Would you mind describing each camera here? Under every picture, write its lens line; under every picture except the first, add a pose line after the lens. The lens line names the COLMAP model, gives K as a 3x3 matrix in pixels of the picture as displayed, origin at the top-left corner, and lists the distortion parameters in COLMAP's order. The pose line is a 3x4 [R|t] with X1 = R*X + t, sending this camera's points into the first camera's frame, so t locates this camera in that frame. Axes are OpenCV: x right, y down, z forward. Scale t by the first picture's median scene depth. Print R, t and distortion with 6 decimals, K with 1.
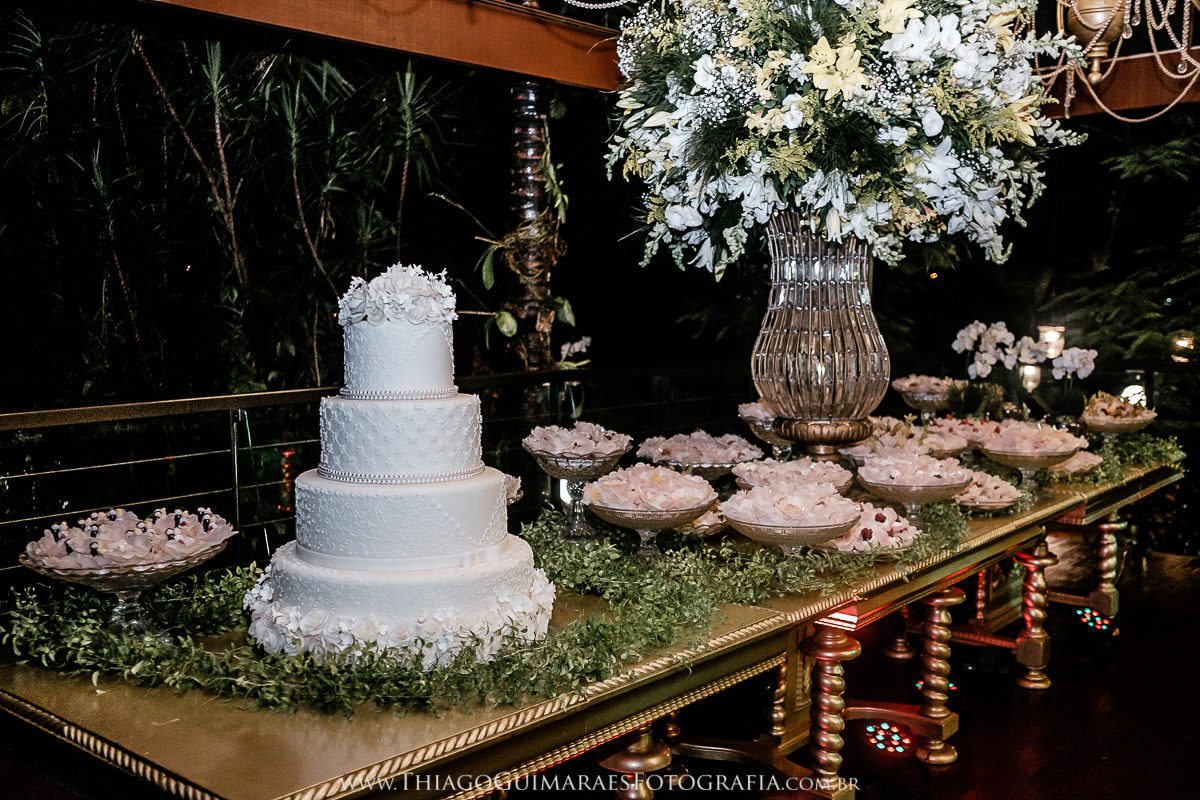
lens RADIAL K [[1161.1, 0, 600.0], [0, 1161.1, 400.0], [0, 0, 1]] dist [-0.071225, 0.185451]
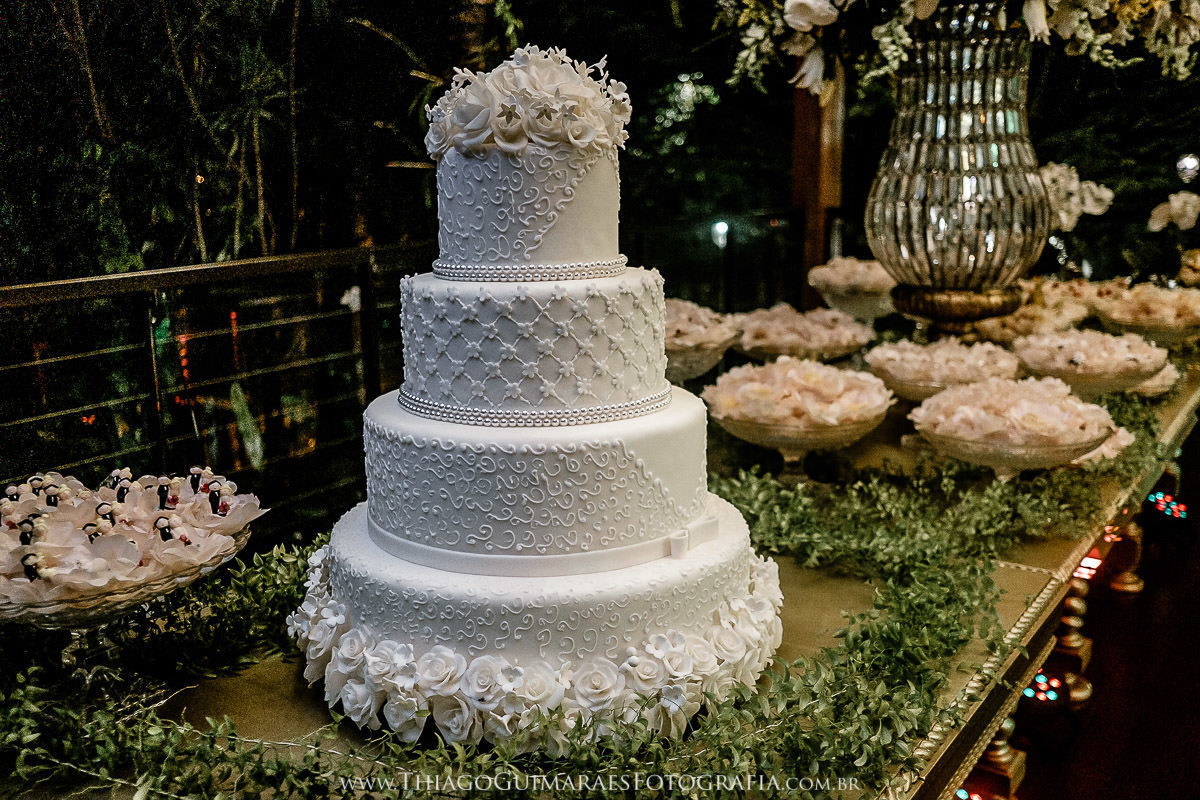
lens RADIAL K [[1161.1, 0, 600.0], [0, 1161.1, 400.0], [0, 0, 1]] dist [-0.071225, 0.185451]
pose [[0.993170, -0.035071, 0.111278, -0.194843], [0.021730, 0.992667, 0.118910, -0.008207], [-0.114632, -0.115680, 0.986650, 0.372242]]
